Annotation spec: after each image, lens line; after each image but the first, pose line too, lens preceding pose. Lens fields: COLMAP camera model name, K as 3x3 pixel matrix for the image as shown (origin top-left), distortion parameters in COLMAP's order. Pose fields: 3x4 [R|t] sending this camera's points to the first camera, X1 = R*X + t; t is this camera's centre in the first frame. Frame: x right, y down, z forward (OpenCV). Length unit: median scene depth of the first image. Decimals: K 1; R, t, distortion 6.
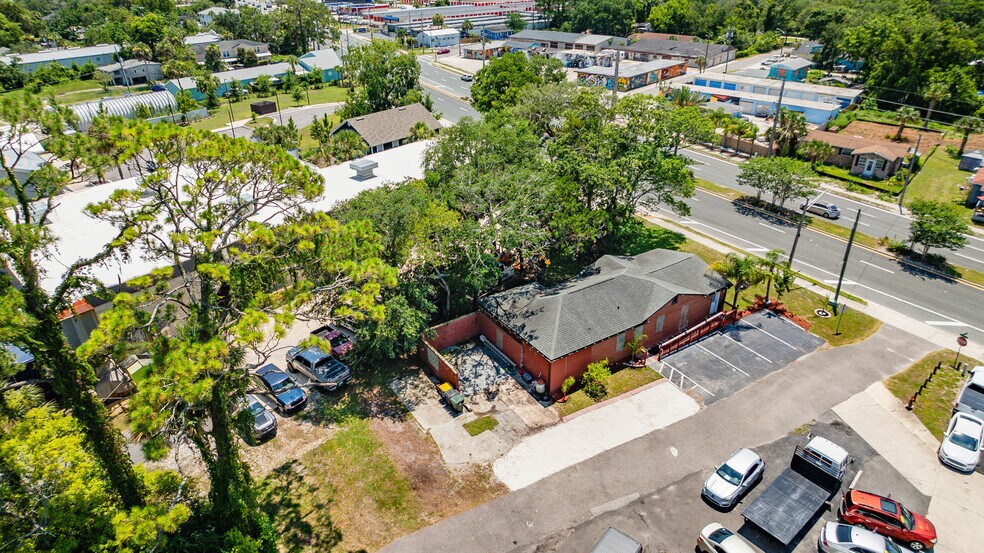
lens RADIAL K [[594.7, 0, 492.0], [0, 594.7, 276.5], [0, 0, 1]] dist [-0.044684, 0.016765]
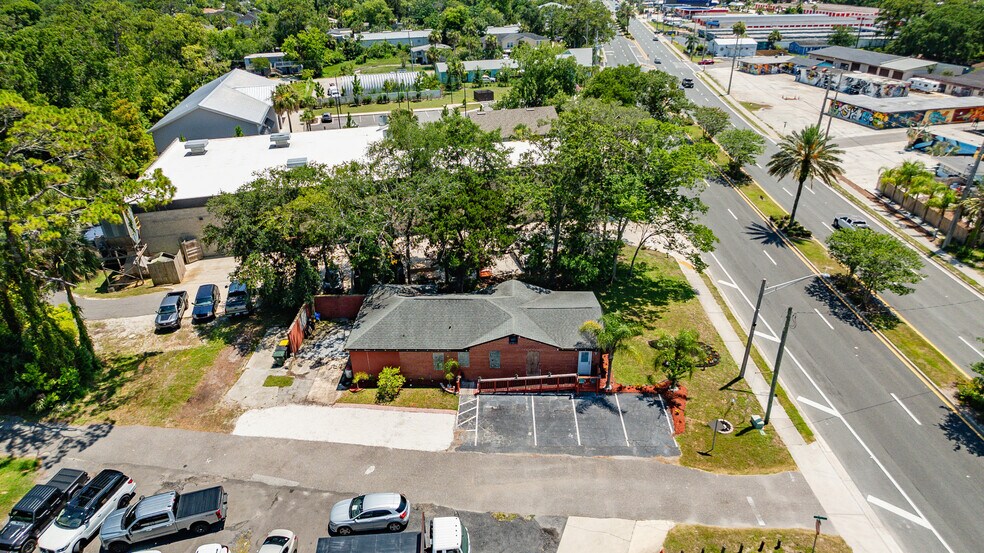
lens RADIAL K [[594.7, 0, 492.0], [0, 594.7, 276.5], [0, 0, 1]] dist [-0.044684, 0.016765]
pose [[0.826195, 0.263422, -0.498007, 0.514382], [-0.263607, 0.961975, 0.071515, -0.080542], [0.497909, 0.072193, 0.864219, 0.133247]]
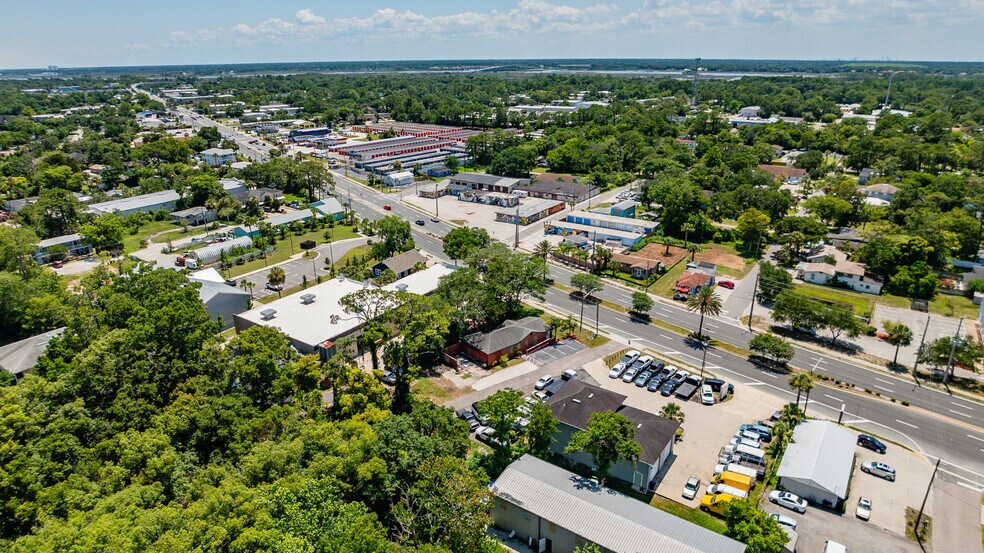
lens RADIAL K [[594.7, 0, 492.0], [0, 594.7, 276.5], [0, 0, 1]] dist [-0.044684, 0.016765]
pose [[0.992803, -0.038265, 0.113480, -0.131786], [0.053667, 0.989263, -0.135936, 0.103132], [-0.107060, 0.141048, 0.984197, -1.284968]]
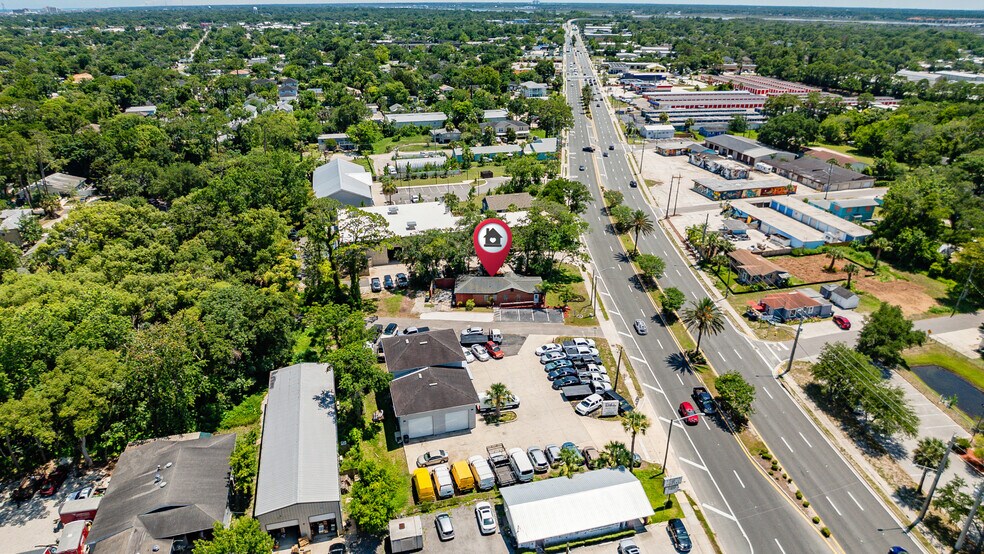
lens RADIAL K [[614.1, 0, 478.4], [0, 614.1, 275.1], [0, 0, 1]] dist [-0.050863, -0.000423]
pose [[0.829302, 0.238634, -0.505285, 1.148379], [-0.270104, 0.962764, 0.011380, -0.011784], [0.489185, 0.127042, 0.862878, -1.097302]]
